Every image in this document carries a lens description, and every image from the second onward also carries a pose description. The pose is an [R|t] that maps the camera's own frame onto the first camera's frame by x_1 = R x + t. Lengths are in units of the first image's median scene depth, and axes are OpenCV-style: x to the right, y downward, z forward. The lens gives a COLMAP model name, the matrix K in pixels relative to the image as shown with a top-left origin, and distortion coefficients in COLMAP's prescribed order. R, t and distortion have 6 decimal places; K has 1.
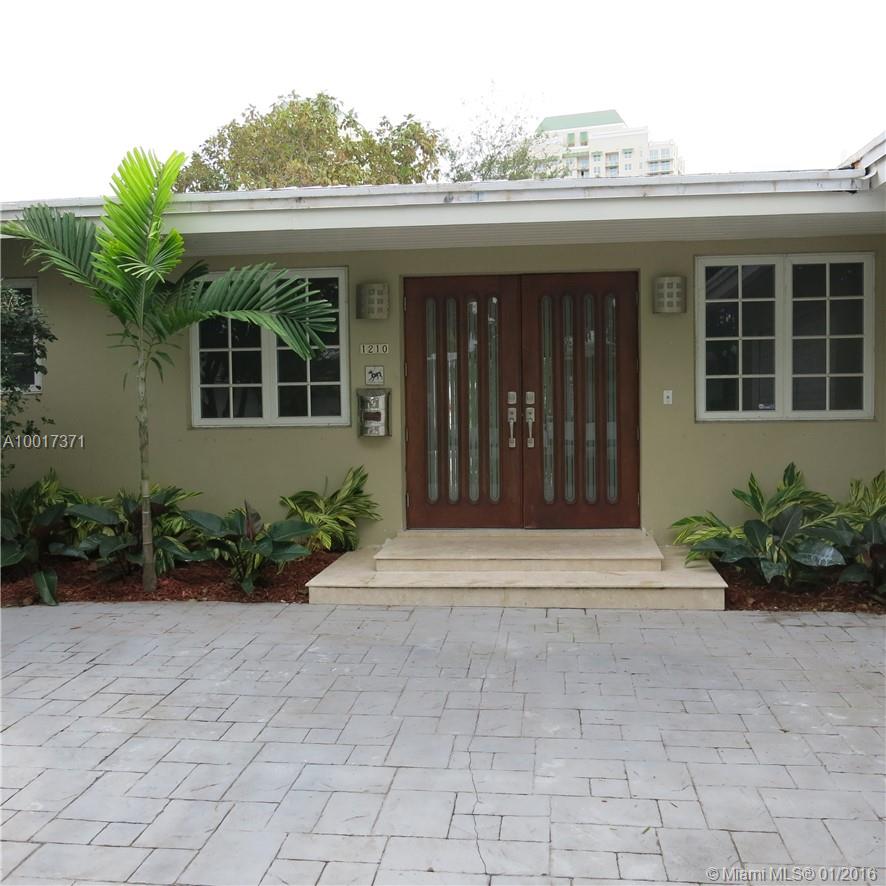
lens RADIAL K [[996.0, 0, 443.0], [0, 996.0, 443.0], [0, 0, 1]] dist [-0.009057, -0.000822]
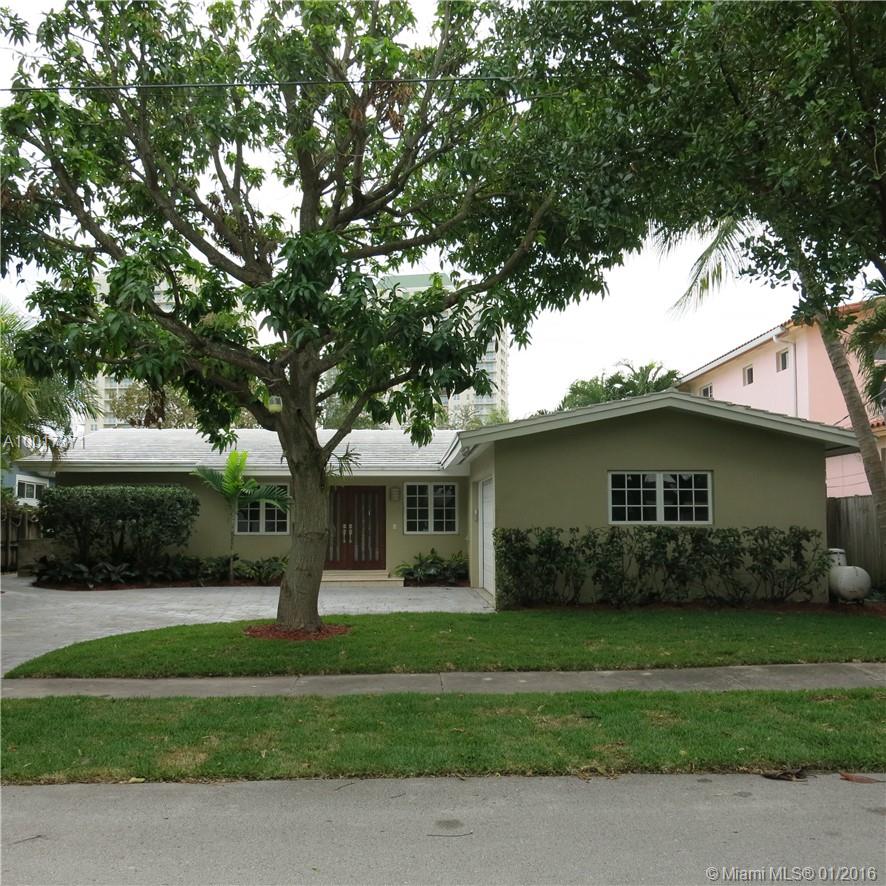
lens RADIAL K [[996.0, 0, 443.0], [0, 996.0, 443.0], [0, 0, 1]] dist [-0.009057, -0.000822]
pose [[0.987115, 0.024848, 0.158073, -0.123970], [-0.003005, 0.990574, -0.136946, 0.121555], [-0.159986, 0.134706, 0.977885, -2.111703]]
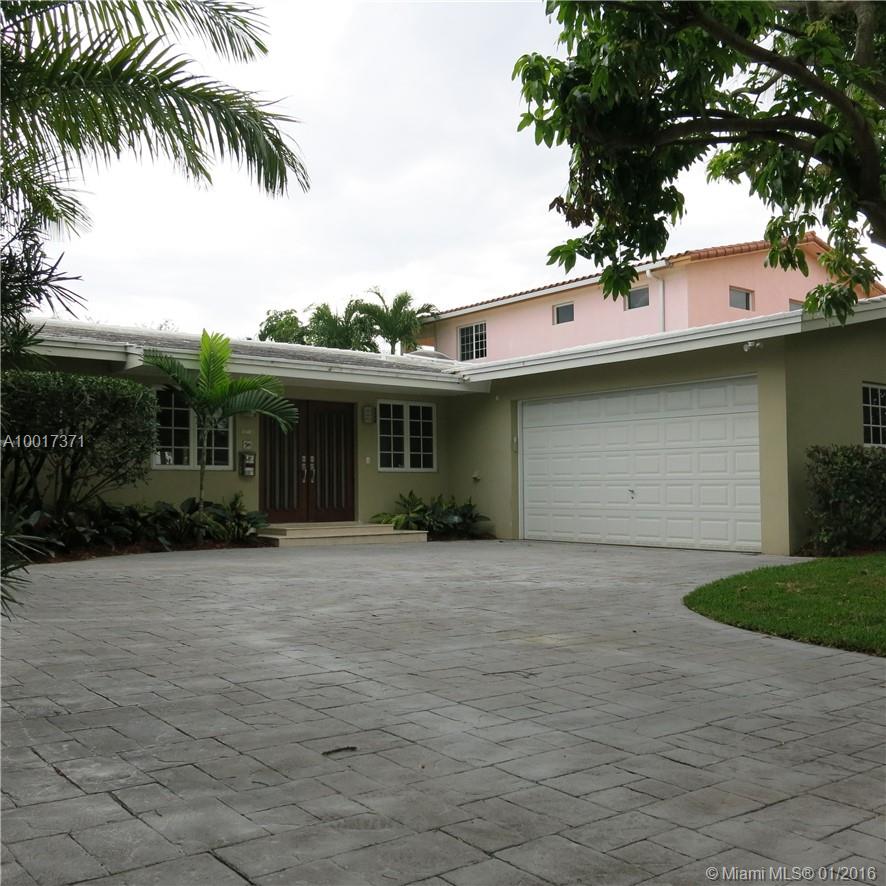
lens RADIAL K [[996.0, 0, 443.0], [0, 996.0, 443.0], [0, 0, 1]] dist [-0.009057, -0.000822]
pose [[0.707024, 0.046861, 0.705635, -1.227903], [0.034084, 0.994385, -0.100188, 0.144046], [-0.706367, 0.094887, 0.701457, -0.683088]]
